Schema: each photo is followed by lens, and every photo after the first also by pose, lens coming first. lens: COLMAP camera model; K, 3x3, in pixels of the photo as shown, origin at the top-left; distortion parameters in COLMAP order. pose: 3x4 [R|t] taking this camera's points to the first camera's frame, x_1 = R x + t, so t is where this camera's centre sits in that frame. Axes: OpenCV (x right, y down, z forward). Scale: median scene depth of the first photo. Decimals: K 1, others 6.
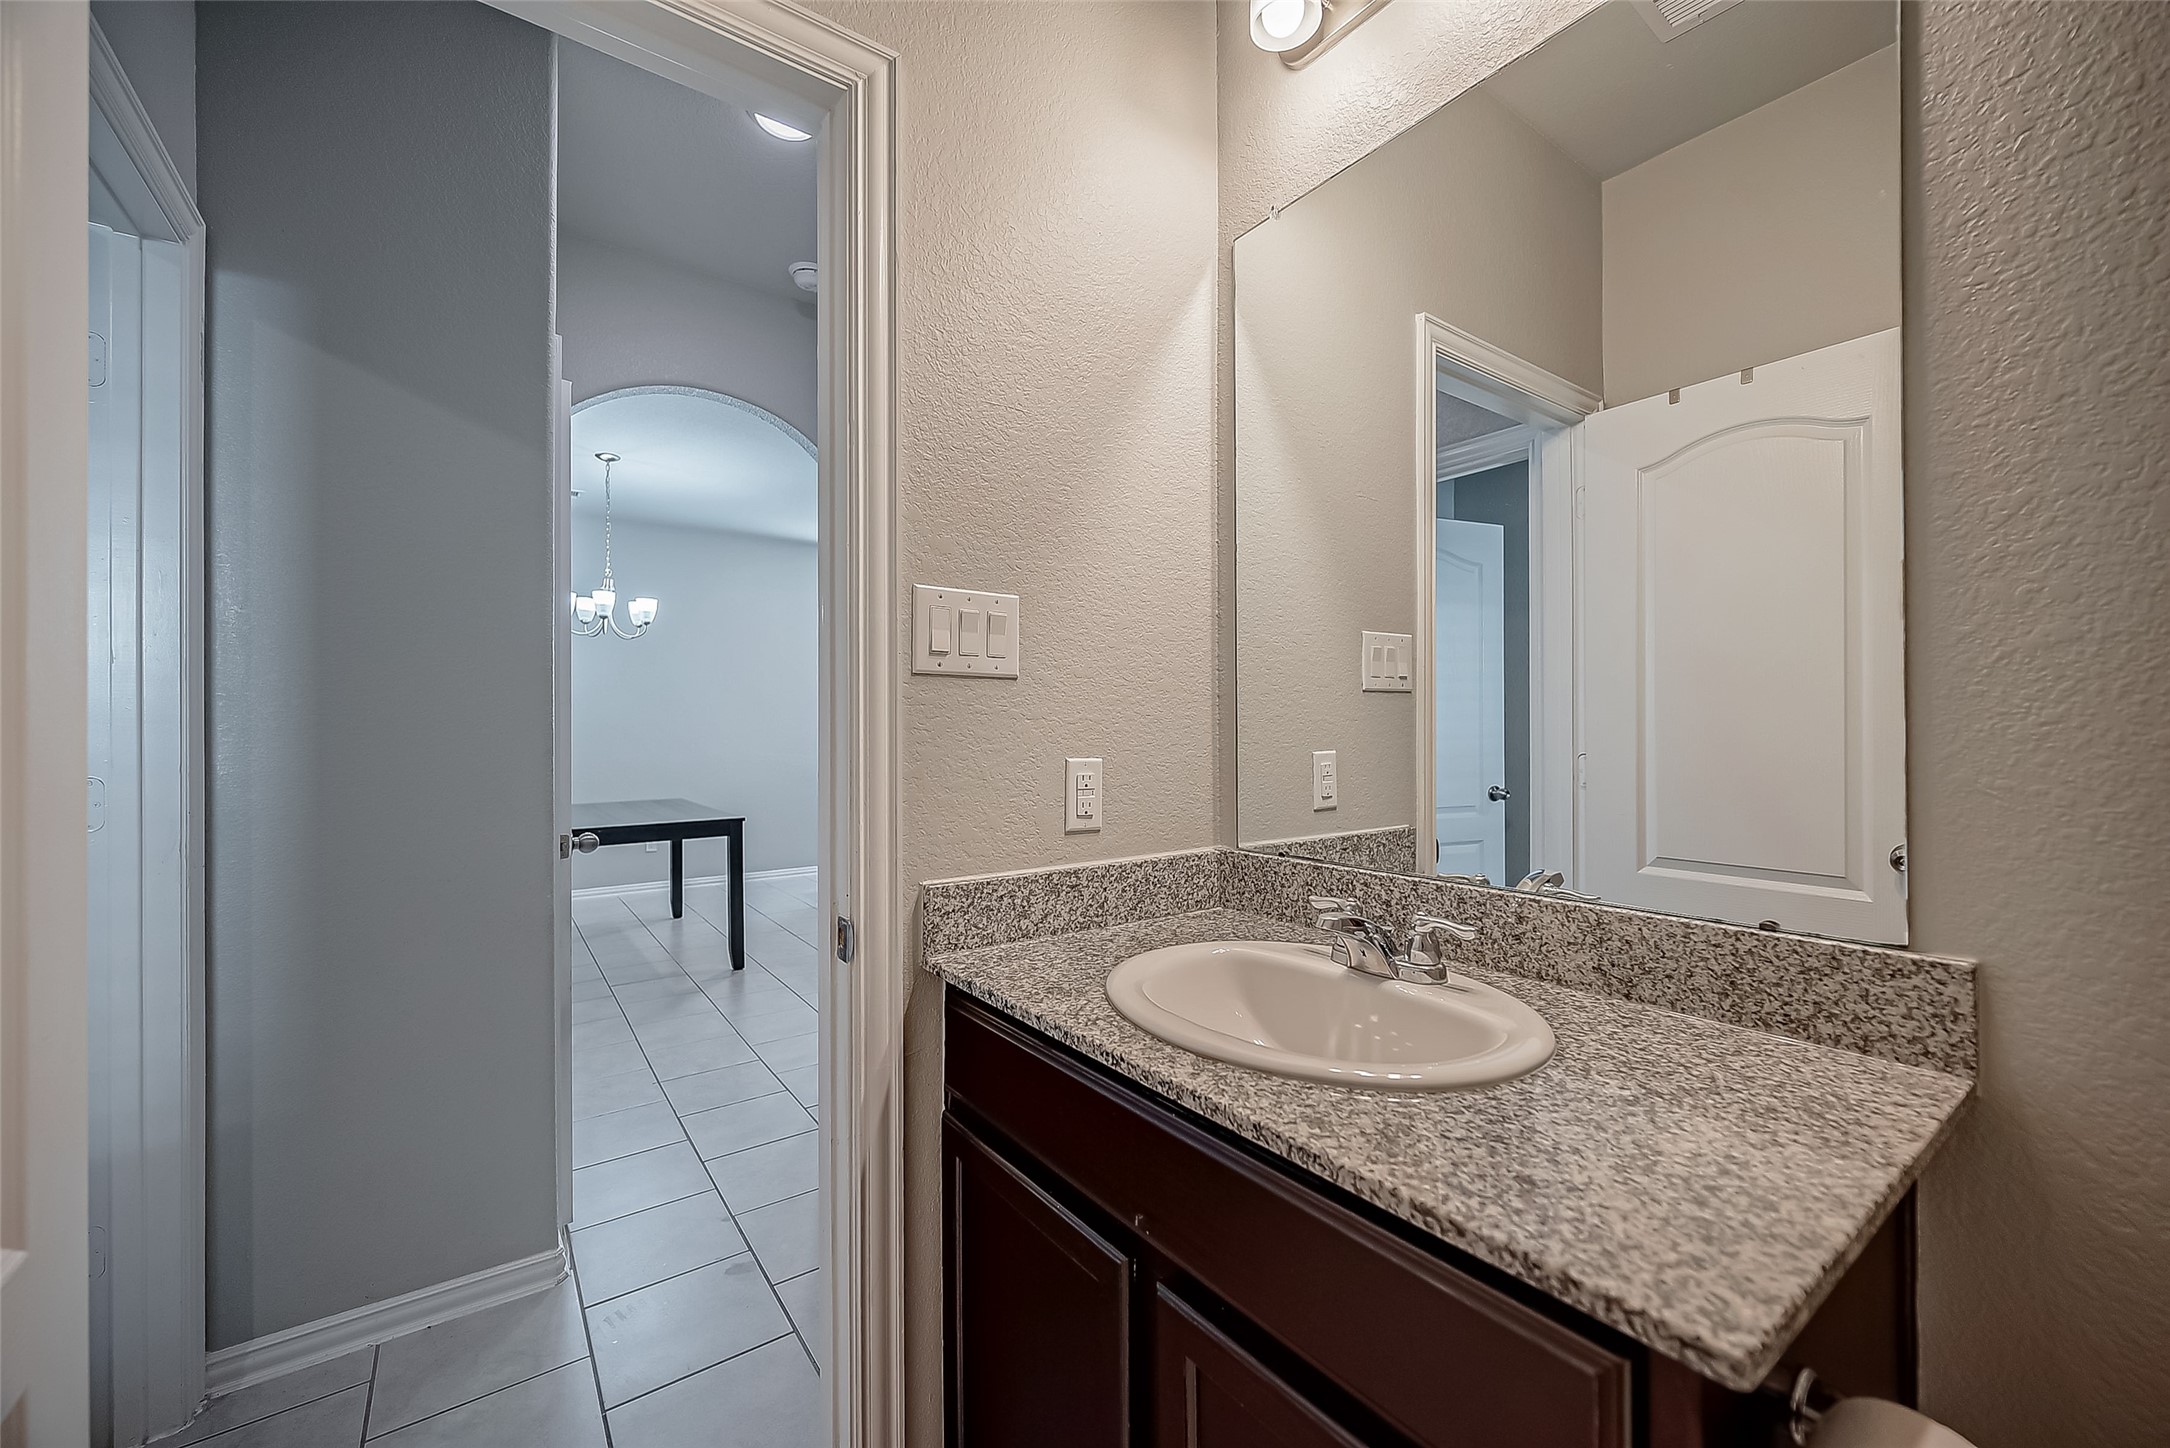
lens RADIAL K [[855.0, 0, 1090.2], [0, 855.0, 727.7], [0, 0, 1]] dist [0.000429, 0.000051]
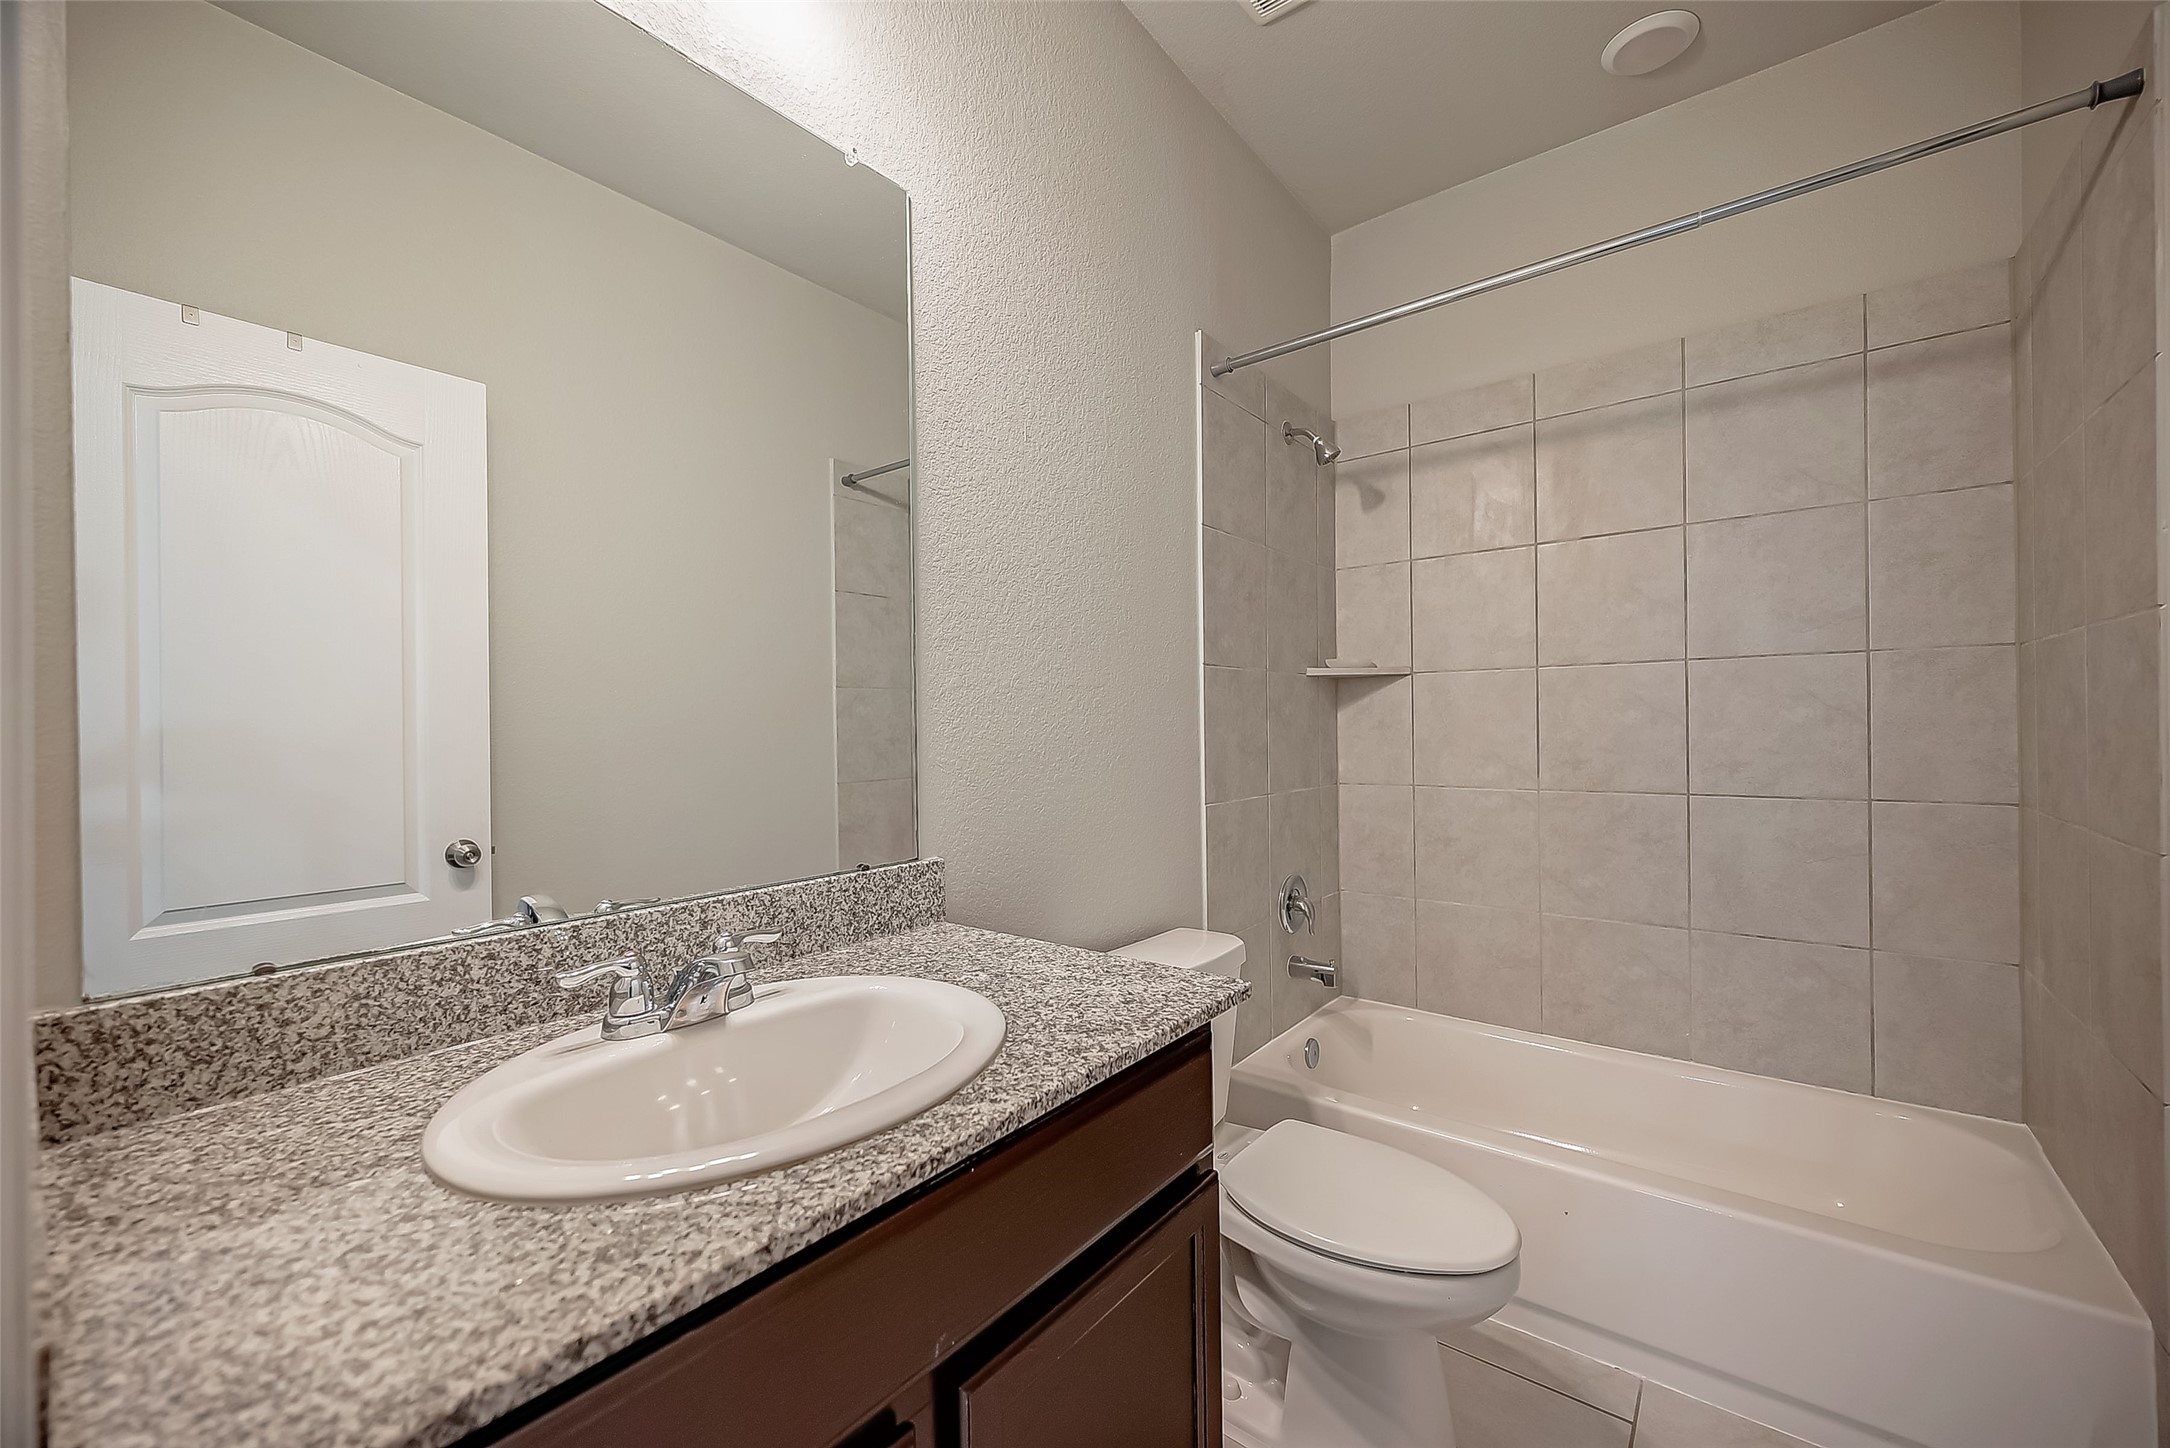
lens RADIAL K [[864.3, 0, 1093.0], [0, 864.3, 723.7], [0, 0, 1]] dist [0.000113, -0.000032]
pose [[-0.283579, 0.009935, 0.958898, -0.697712], [0.011624, 0.999908, -0.006922, 0.001595], [-0.958879, 0.009184, -0.283668, 0.992370]]
